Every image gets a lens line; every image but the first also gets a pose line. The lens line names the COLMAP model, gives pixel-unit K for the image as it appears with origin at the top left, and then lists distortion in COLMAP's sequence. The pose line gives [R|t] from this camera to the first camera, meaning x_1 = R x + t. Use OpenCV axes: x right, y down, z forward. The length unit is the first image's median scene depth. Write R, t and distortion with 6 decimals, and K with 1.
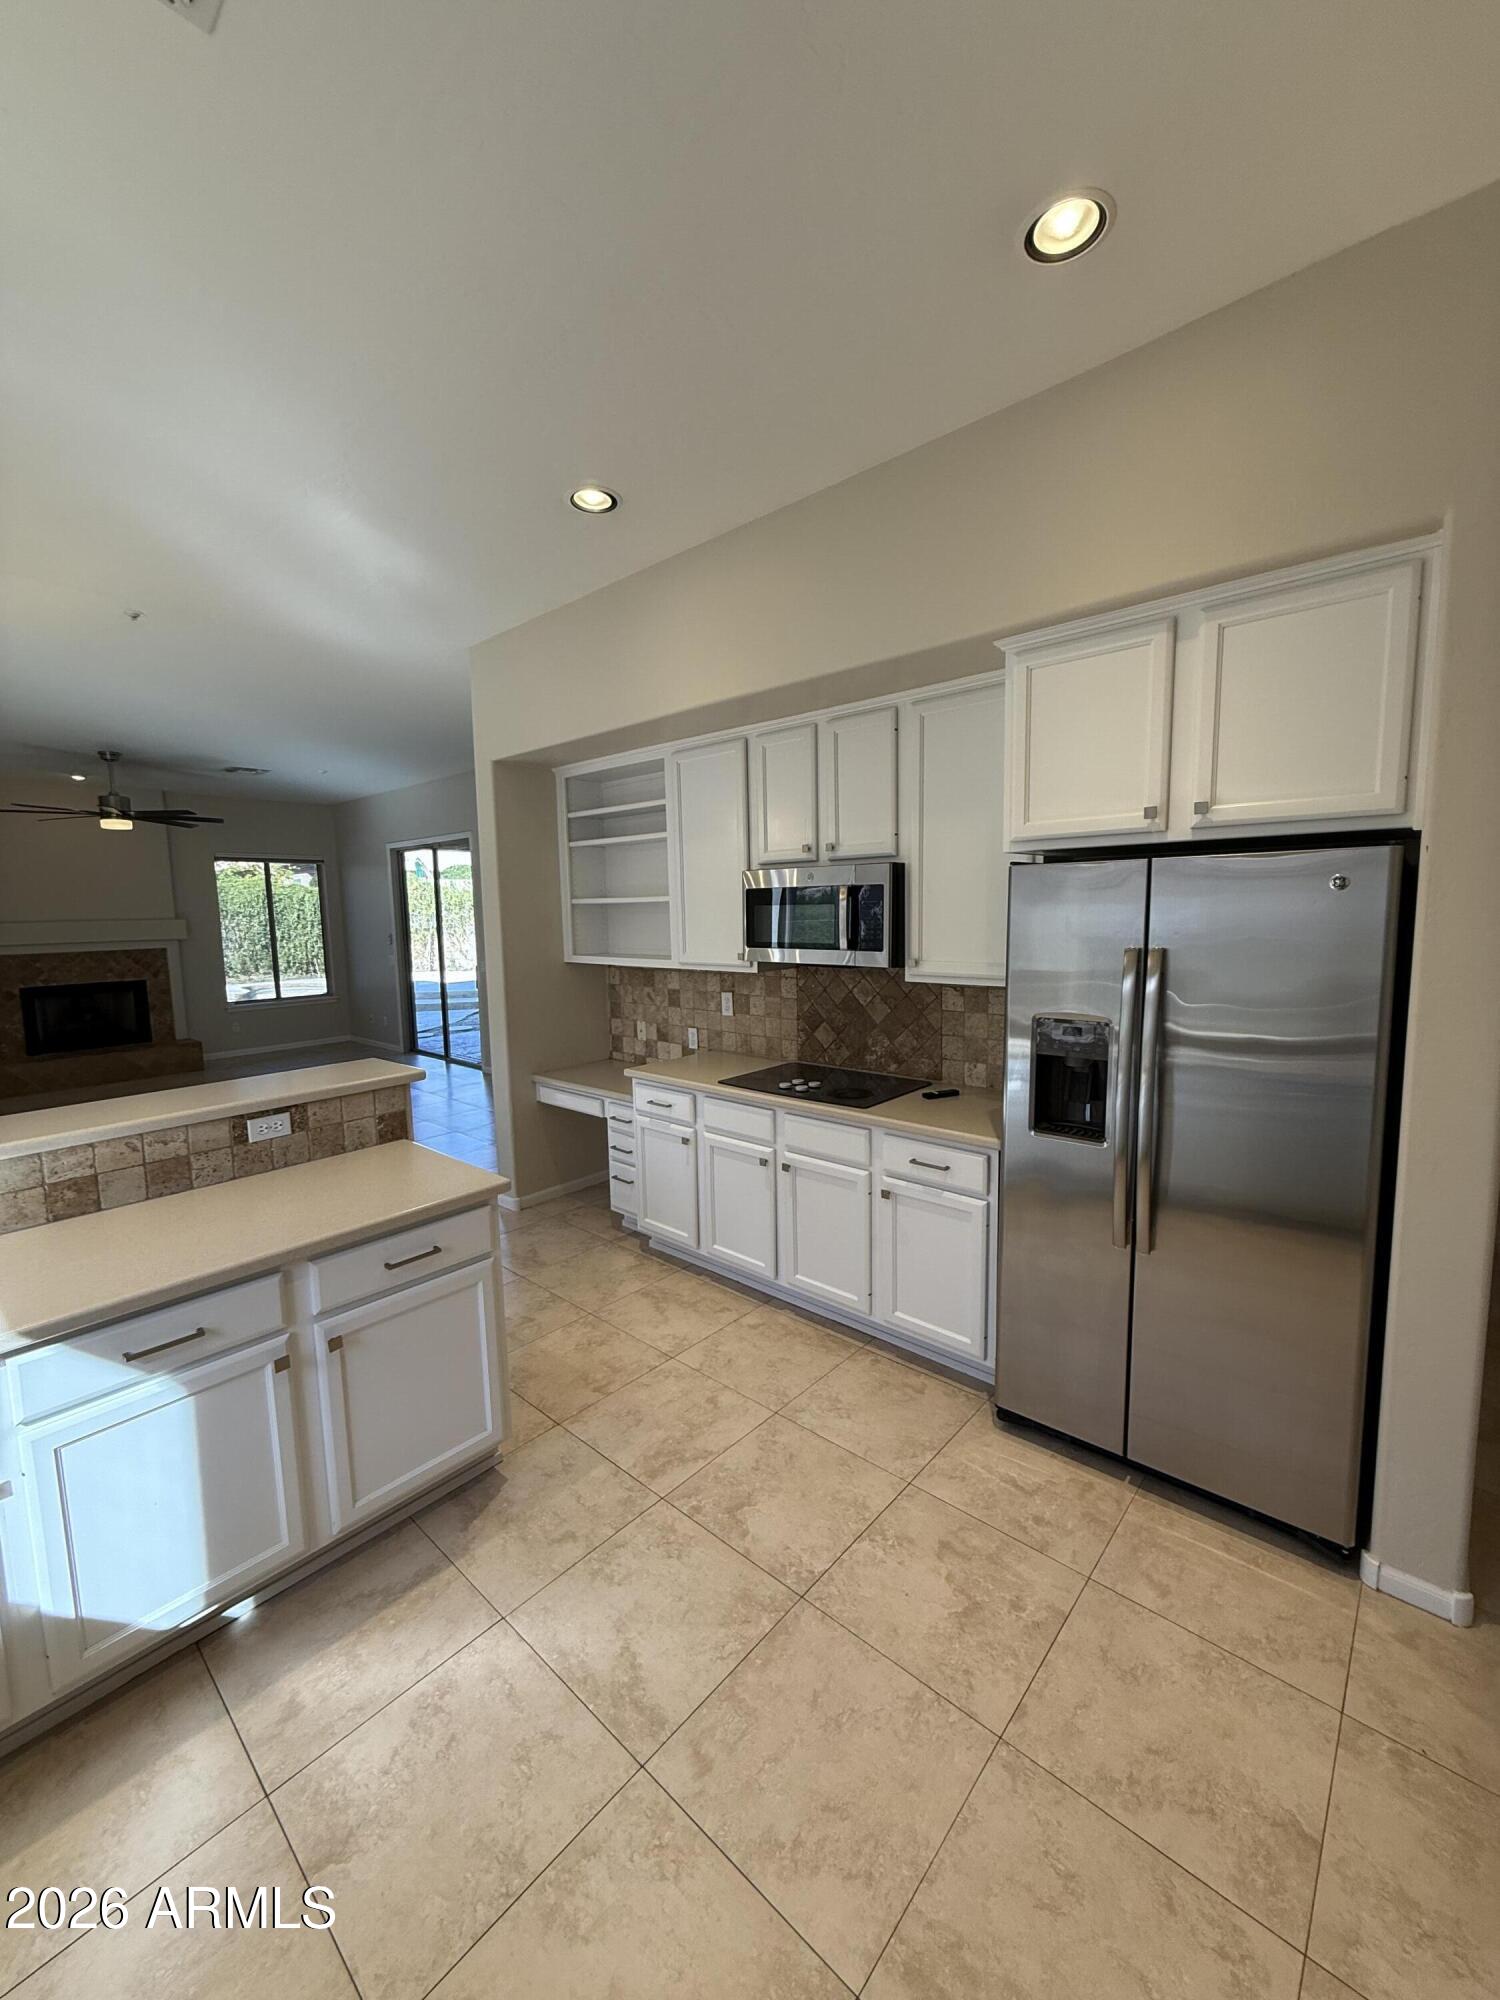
lens RADIAL K [[794.5, 0, 744.8], [0, 794.5, 997.1], [0, 0, 1]] dist [-0.000316, -0.000373]
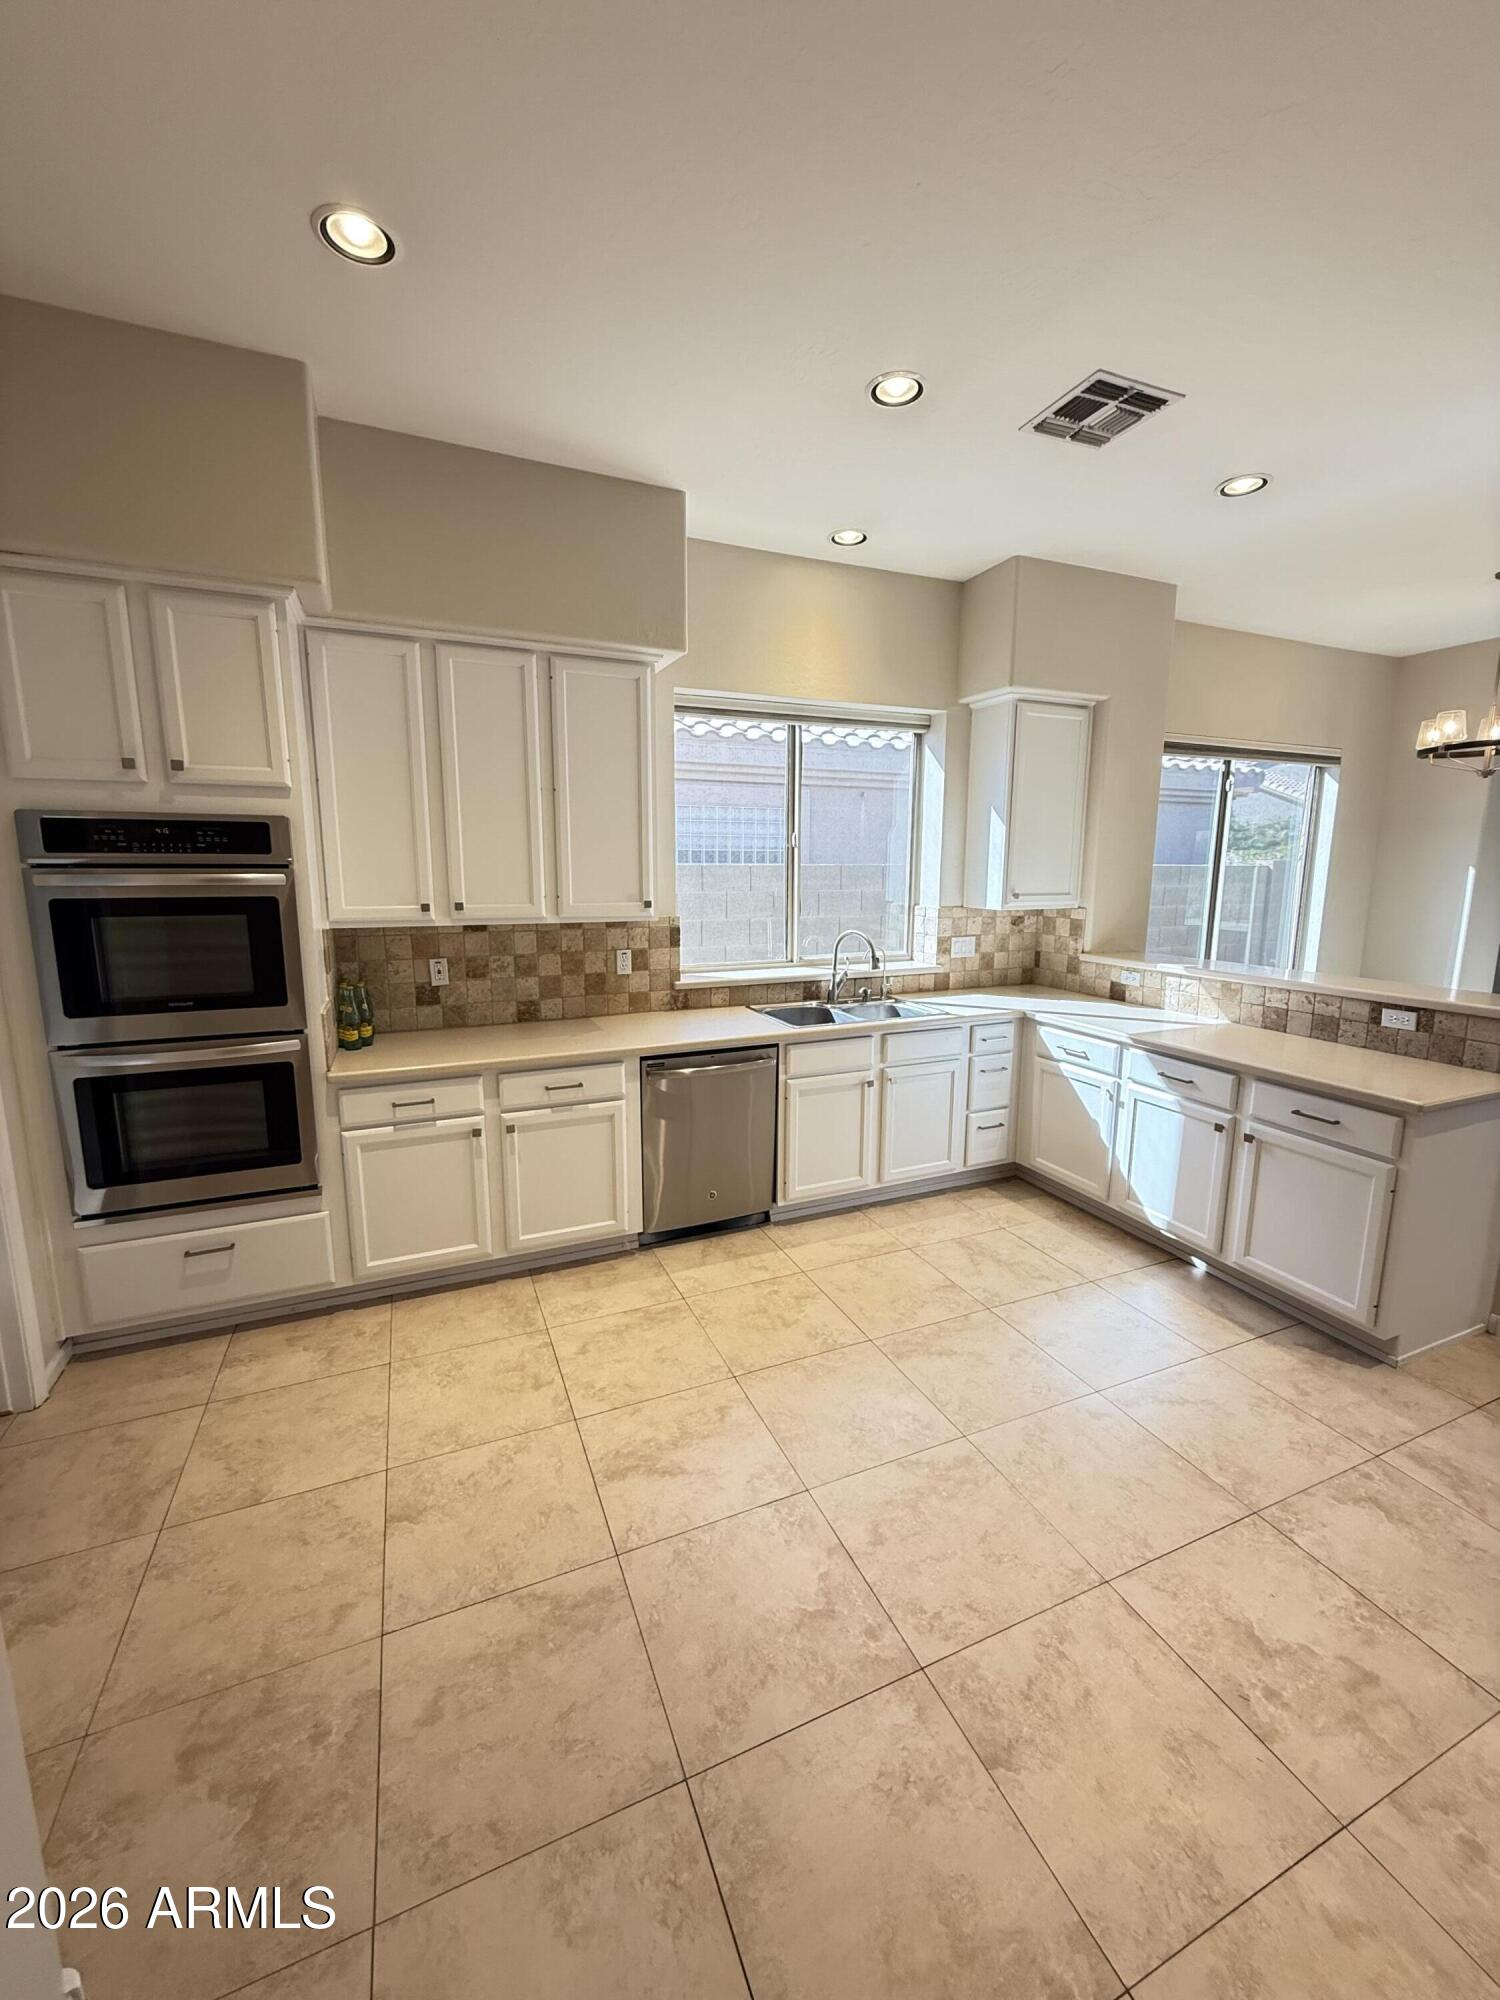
lens RADIAL K [[794.5, 0, 747.0], [0, 794.5, 999.2], [0, 0, 1]] dist [-0.000316, -0.000373]
pose [[-0.422531, 0.172707, -0.889741, 0.869695], [-0.098199, 0.967175, 0.234371, -0.055342], [0.901013, 0.186401, -0.391702, 0.510573]]
